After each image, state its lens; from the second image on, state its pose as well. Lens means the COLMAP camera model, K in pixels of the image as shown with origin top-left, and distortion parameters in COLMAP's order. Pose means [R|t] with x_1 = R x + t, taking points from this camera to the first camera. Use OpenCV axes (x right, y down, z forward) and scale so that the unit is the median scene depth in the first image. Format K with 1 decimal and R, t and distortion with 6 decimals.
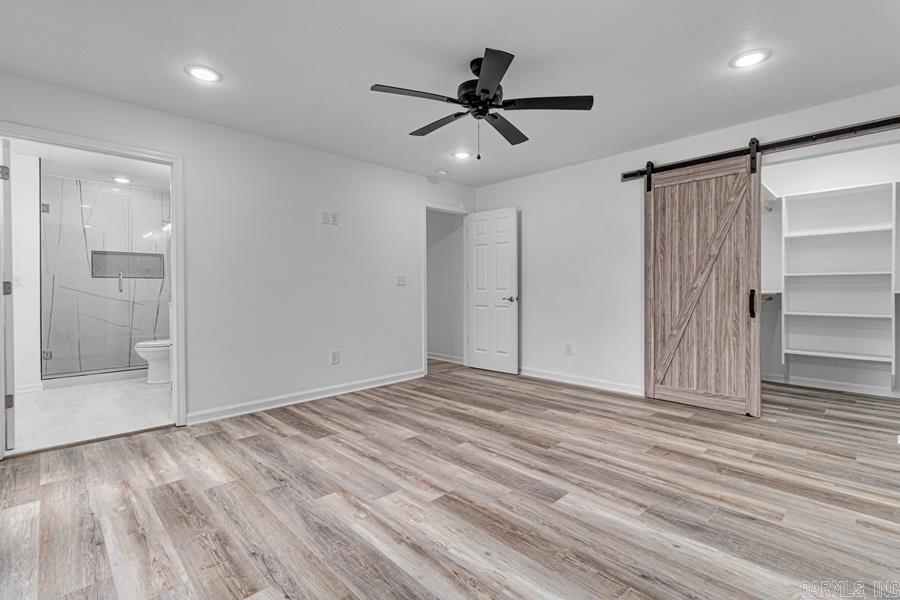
lens RADIAL K [[412.6, 0, 458.4], [0, 412.6, 292.8], [0, 0, 1]] dist [0.000628, -0.000189]
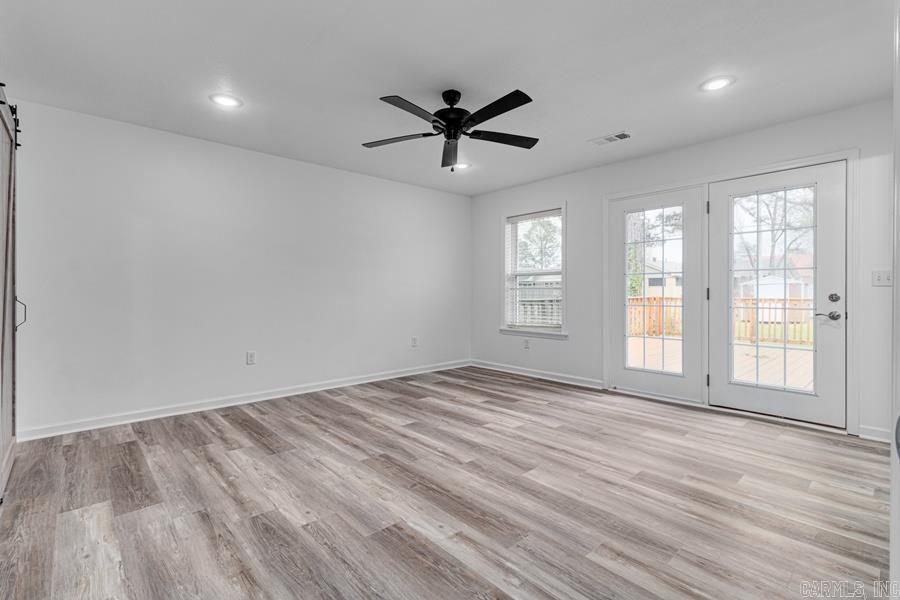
lens RADIAL K [[412.6, 0, 458.4], [0, 412.6, 292.8], [0, 0, 1]] dist [0.000628, -0.000189]
pose [[-0.999455, 0.005316, 0.032579, 0.001470], [0.005724, 0.999906, 0.012424, -0.022028], [-0.032510, 0.012604, -0.999392, 1.971152]]
